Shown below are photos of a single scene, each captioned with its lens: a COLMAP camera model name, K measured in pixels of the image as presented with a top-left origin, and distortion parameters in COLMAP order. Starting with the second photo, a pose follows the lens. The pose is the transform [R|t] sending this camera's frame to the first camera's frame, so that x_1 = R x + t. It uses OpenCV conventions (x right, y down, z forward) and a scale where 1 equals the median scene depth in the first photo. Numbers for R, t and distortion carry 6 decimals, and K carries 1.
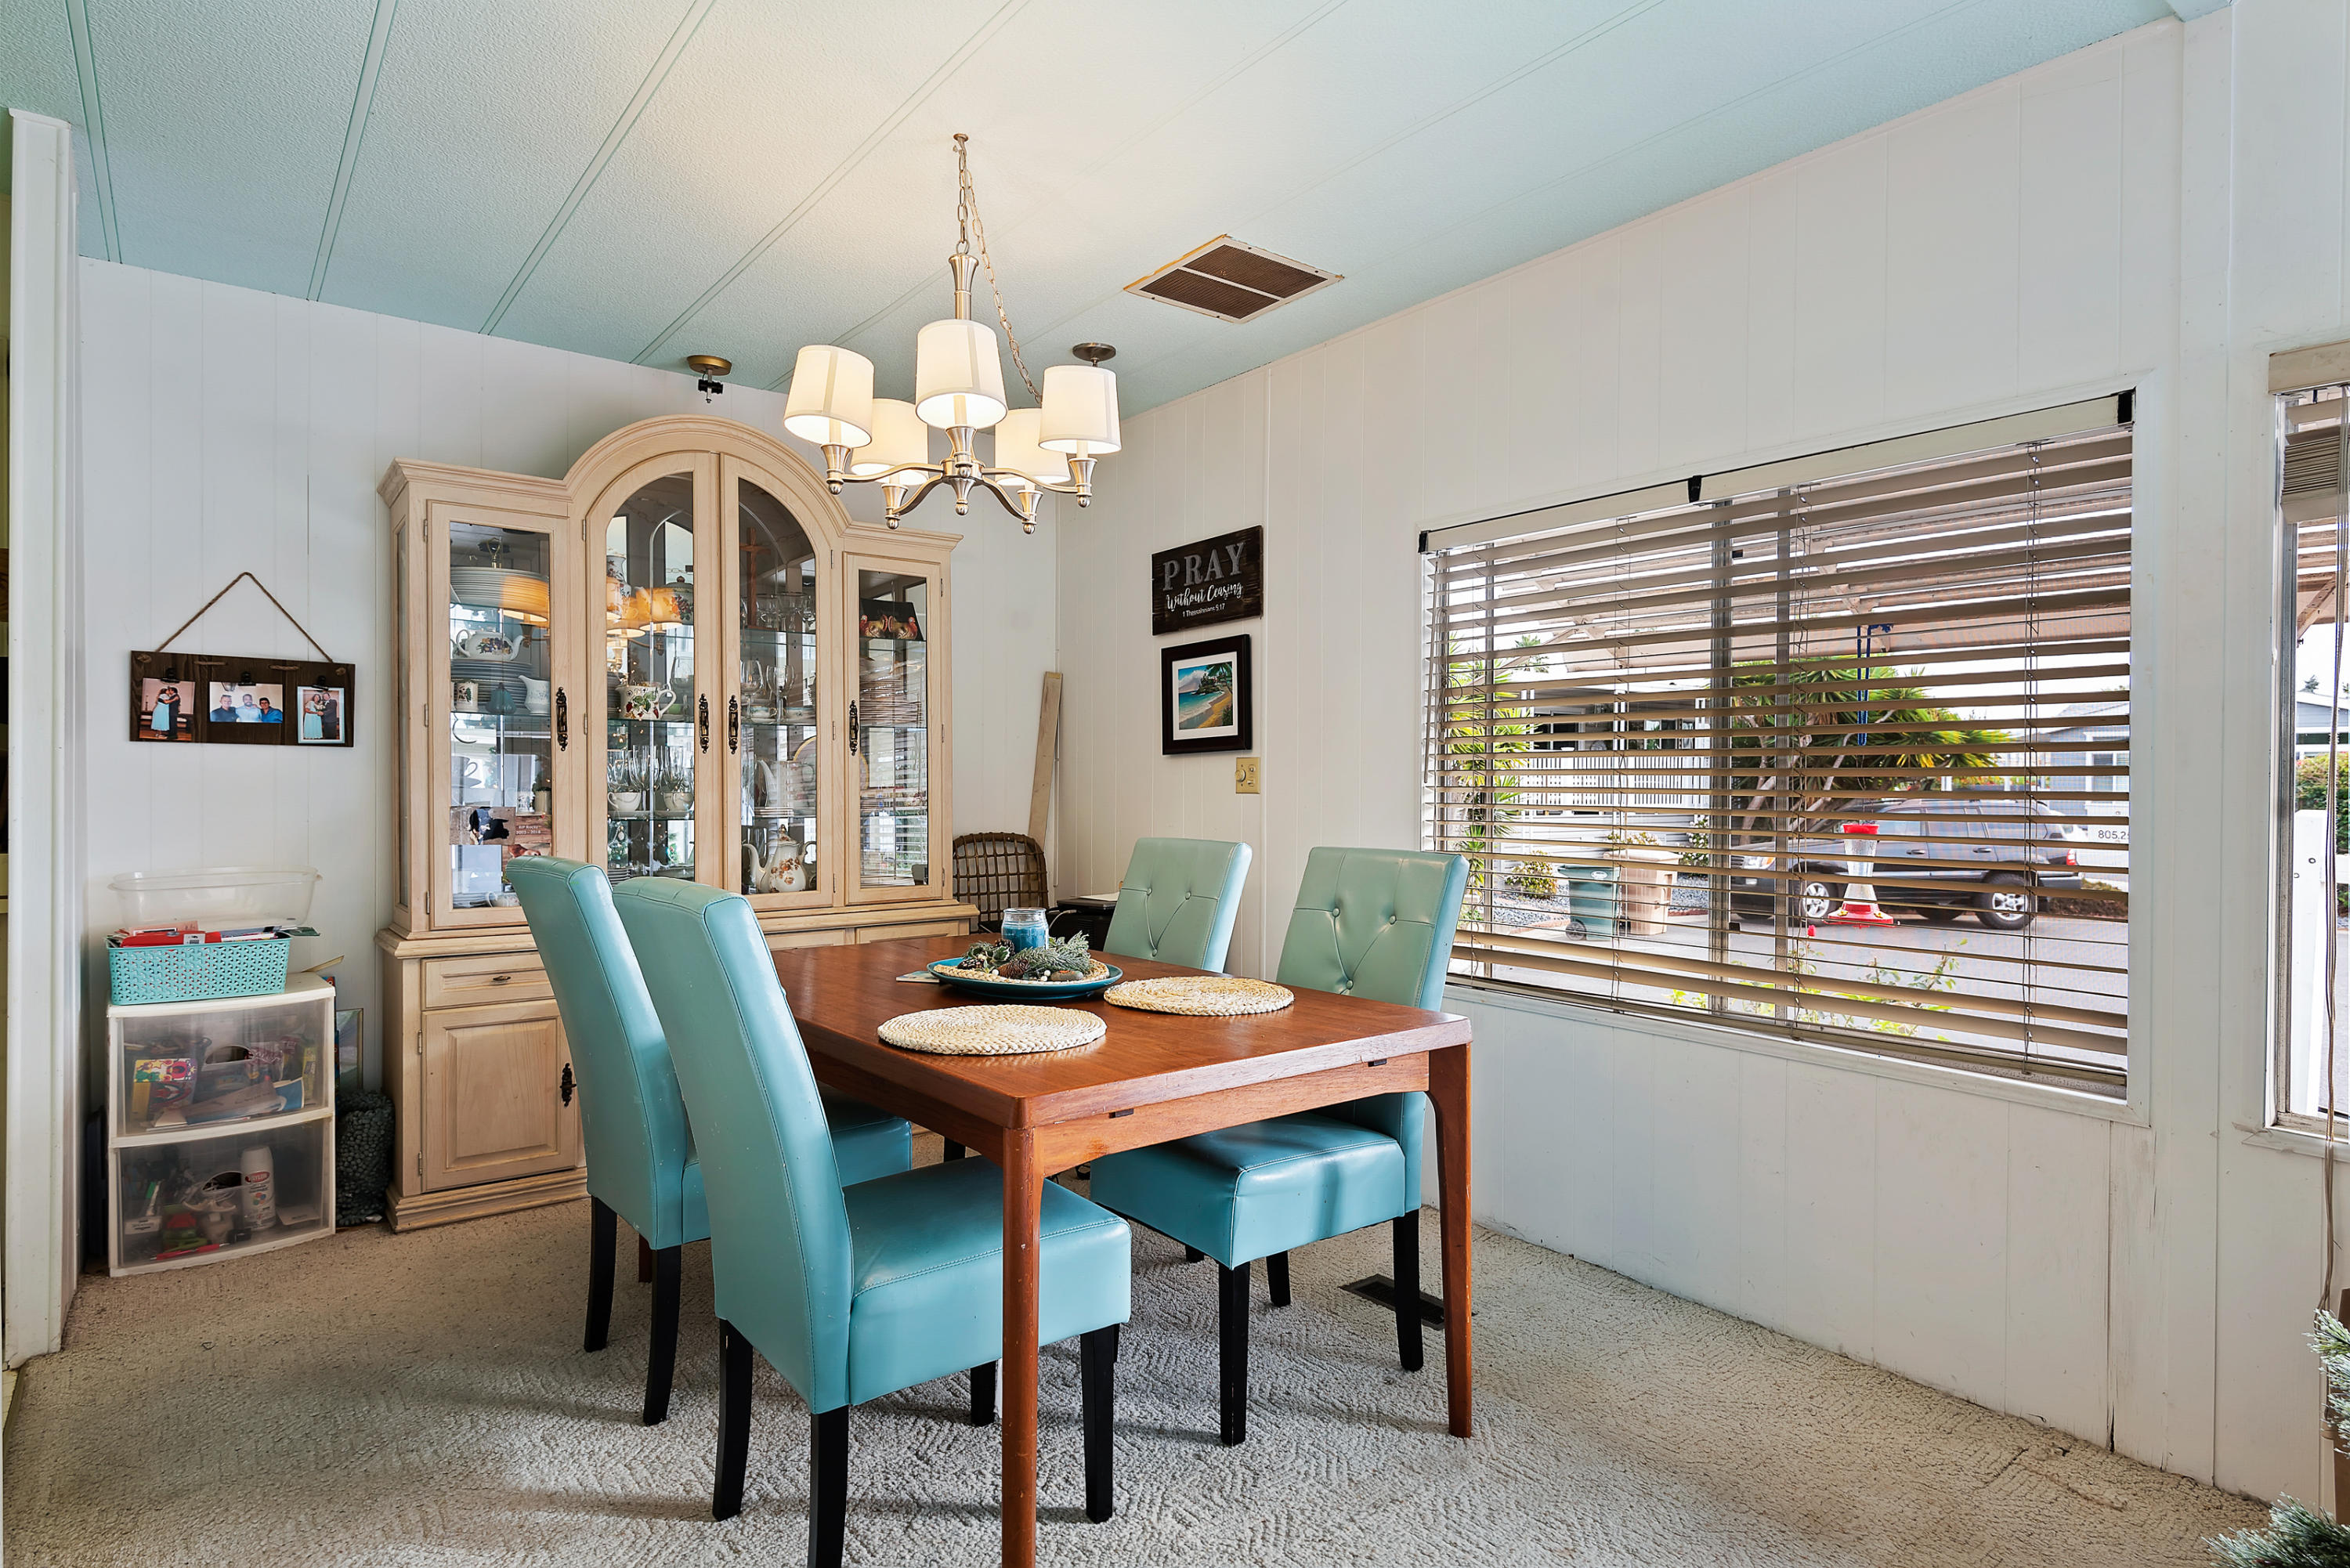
lens RADIAL K [[1246.9, 0, 1191.4], [0, 1246.9, 787.7], [0, 0, 1]] dist [0.005291, 0.000566]
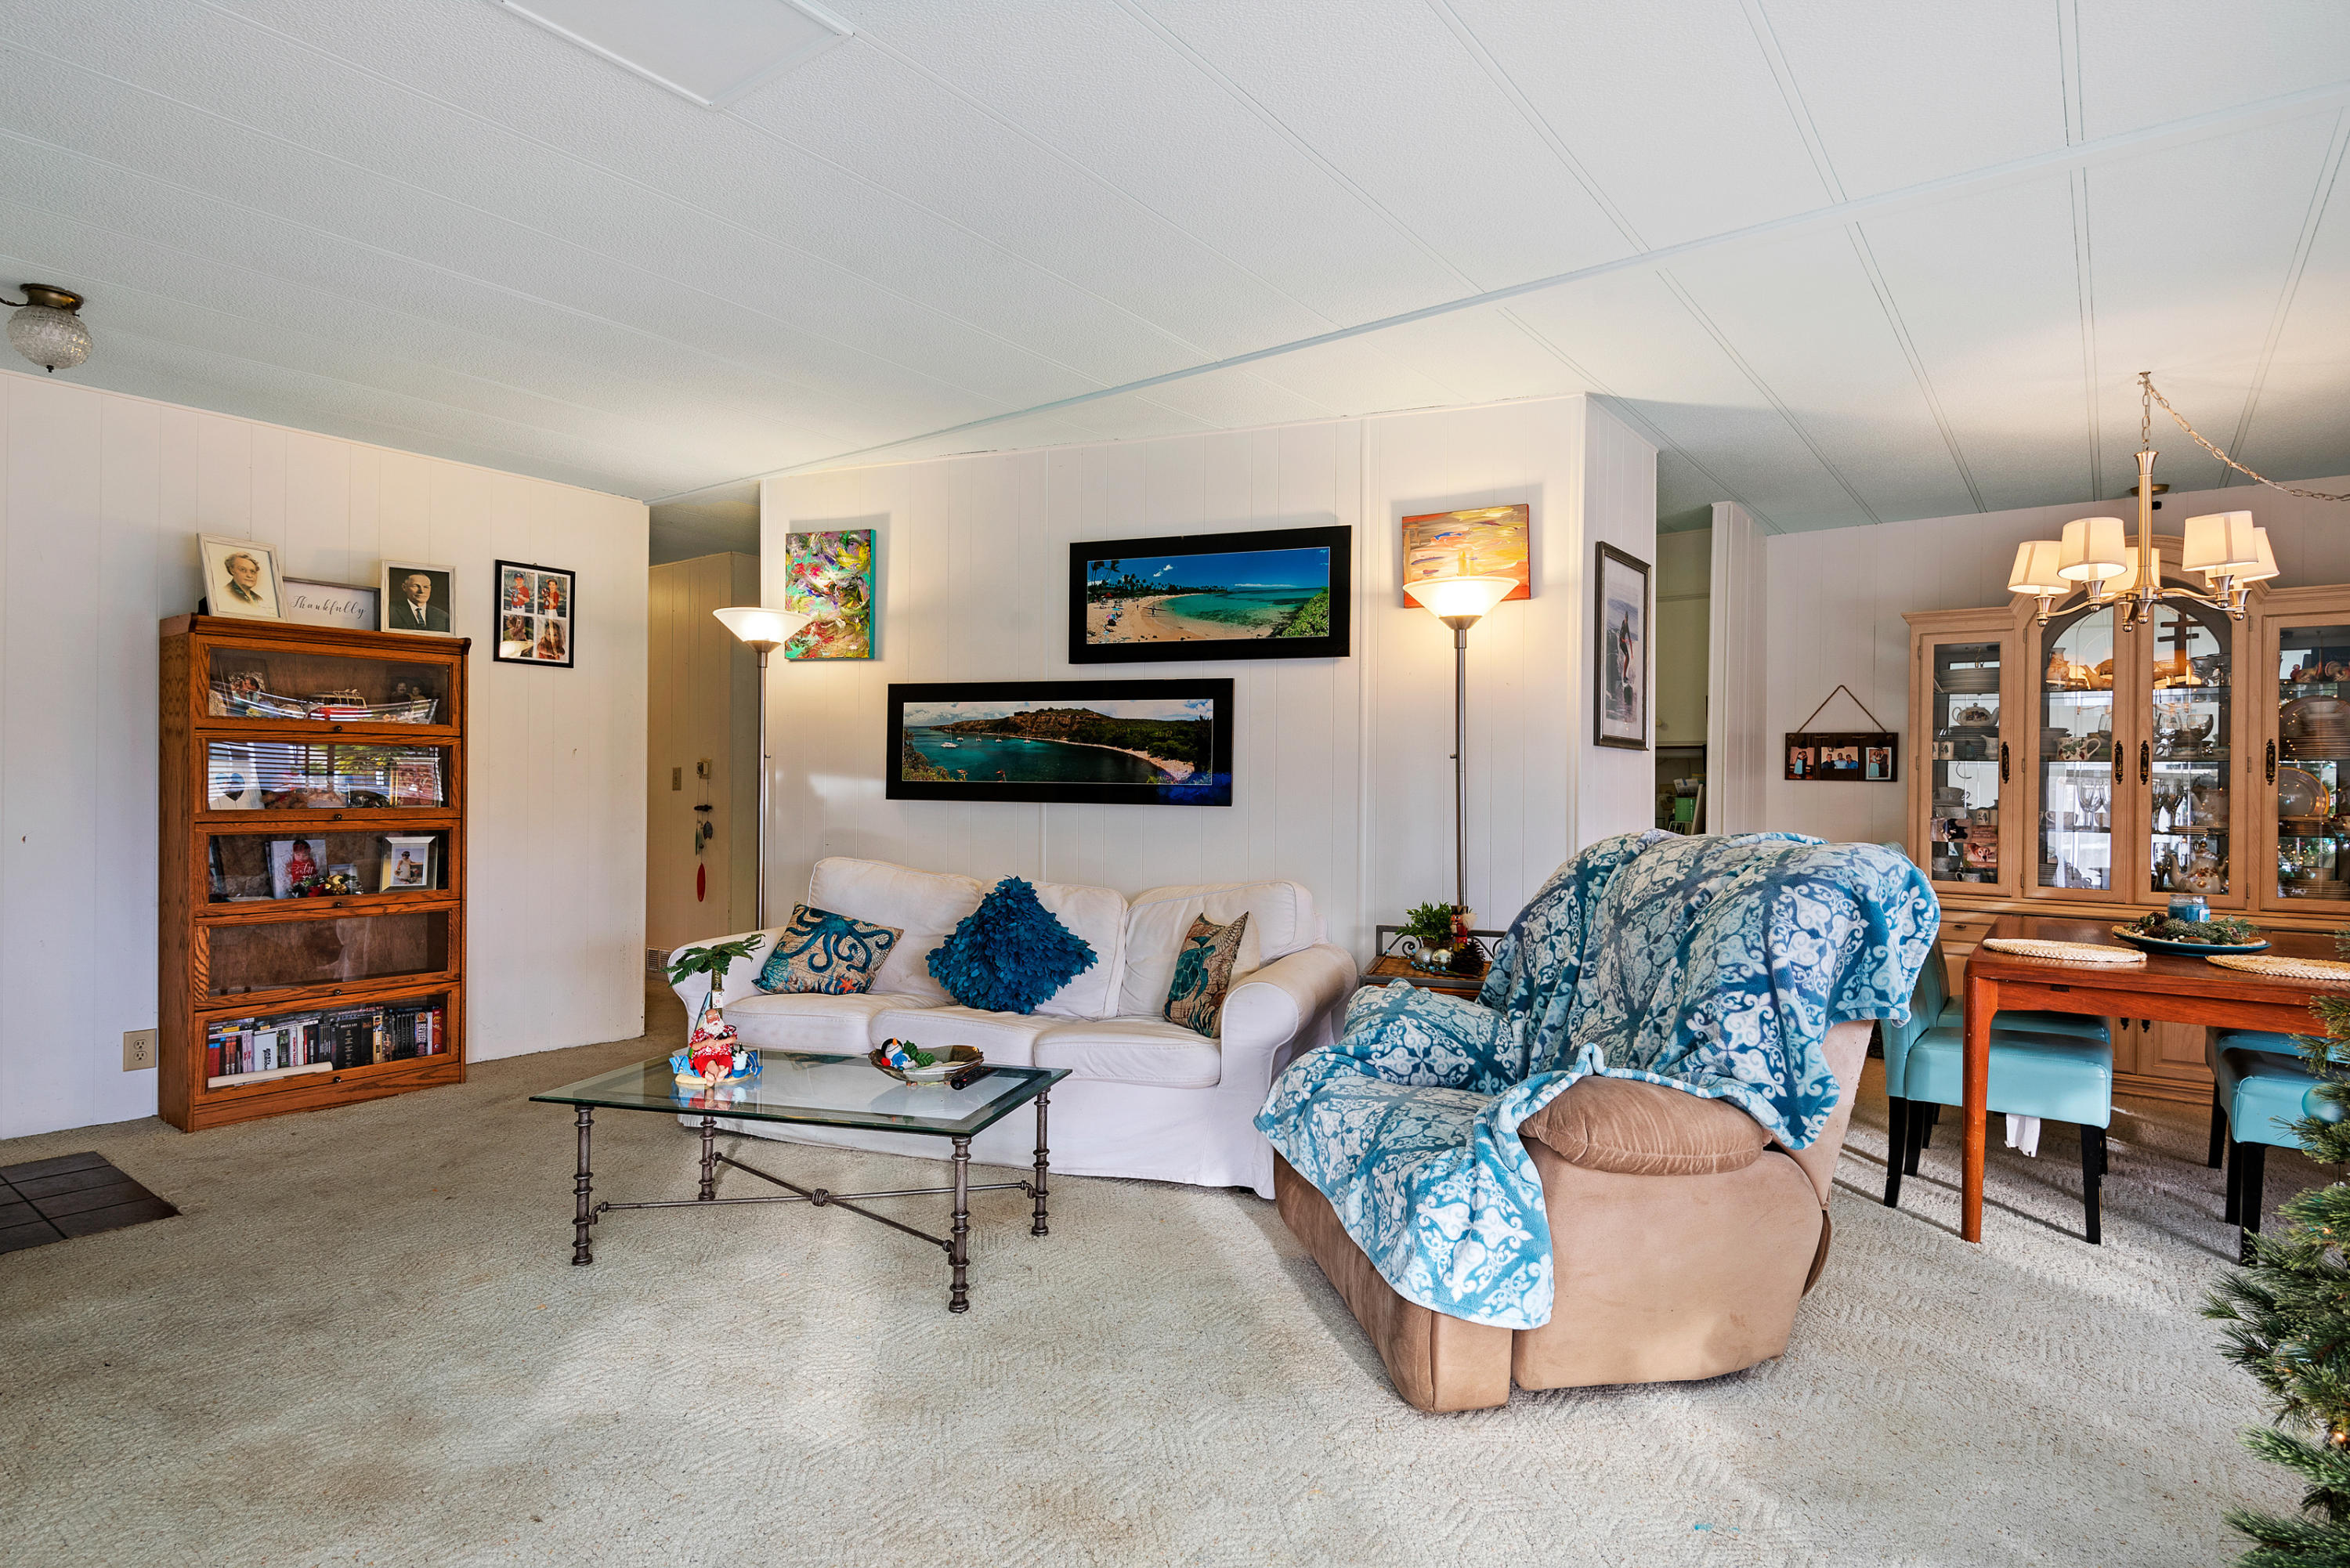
lens RADIAL K [[1246.9, 0, 1176.0], [0, 1246.9, 791.0], [0, 0, 1]] dist [0.005291, 0.000566]
pose [[0.248358, 0.000275, -0.968668, 0.754645], [-0.022451, 0.999733, -0.005473, 0.011711], [0.968408, 0.023107, 0.248298, -0.375494]]
